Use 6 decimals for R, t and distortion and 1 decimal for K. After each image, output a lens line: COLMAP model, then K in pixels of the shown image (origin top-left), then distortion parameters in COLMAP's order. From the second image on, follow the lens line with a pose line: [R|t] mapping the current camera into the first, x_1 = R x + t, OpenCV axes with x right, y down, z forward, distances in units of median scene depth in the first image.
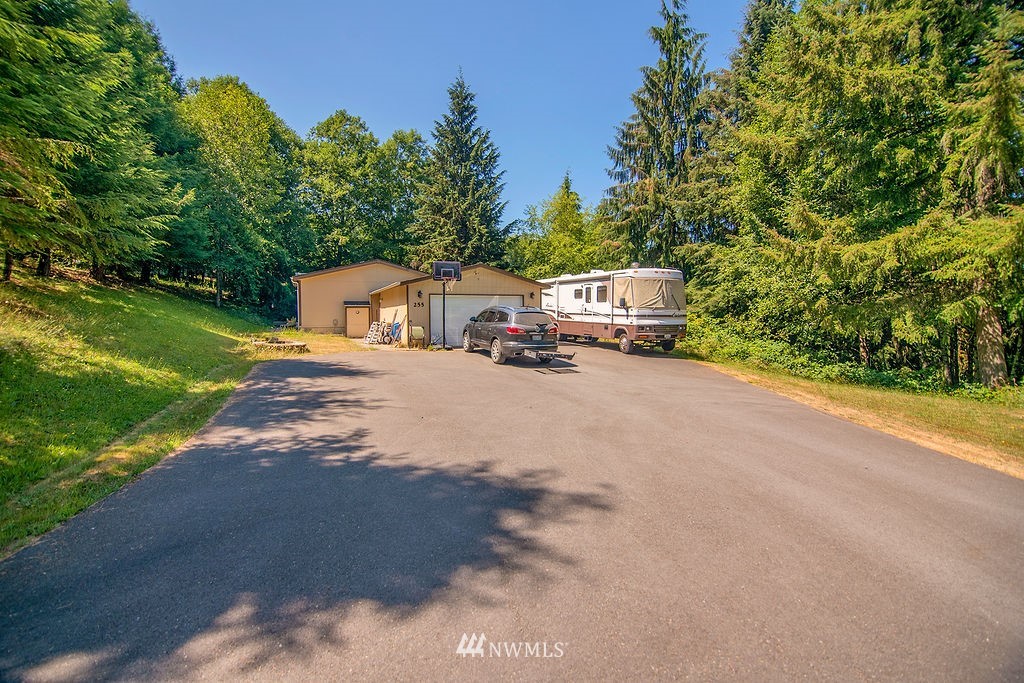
lens RADIAL K [[466.7, 0, 520.7], [0, 466.7, 339.6], [0, 0, 1]] dist [-0.018299, -0.001802]
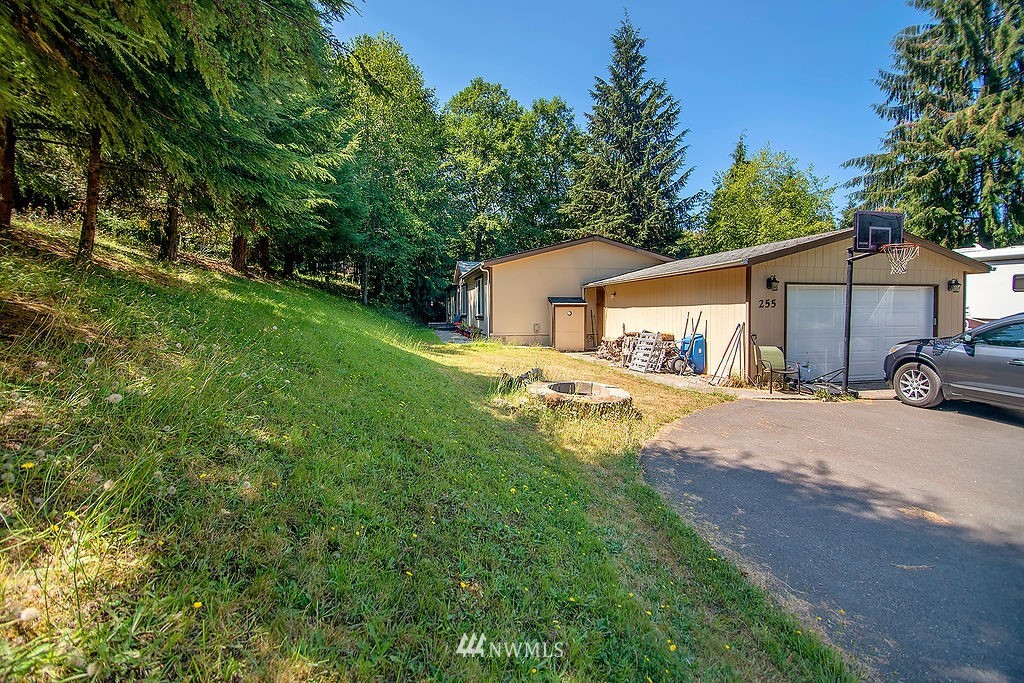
lens RADIAL K [[466.7, 0, 508.0], [0, 466.7, 341.1], [0, 0, 1]] dist [-0.018299, -0.001802]
pose [[0.975354, 0.016191, -0.220049, -0.160704], [-0.013280, 0.999804, 0.014701, -0.015229], [0.220244, -0.011417, 0.975378, 0.177145]]
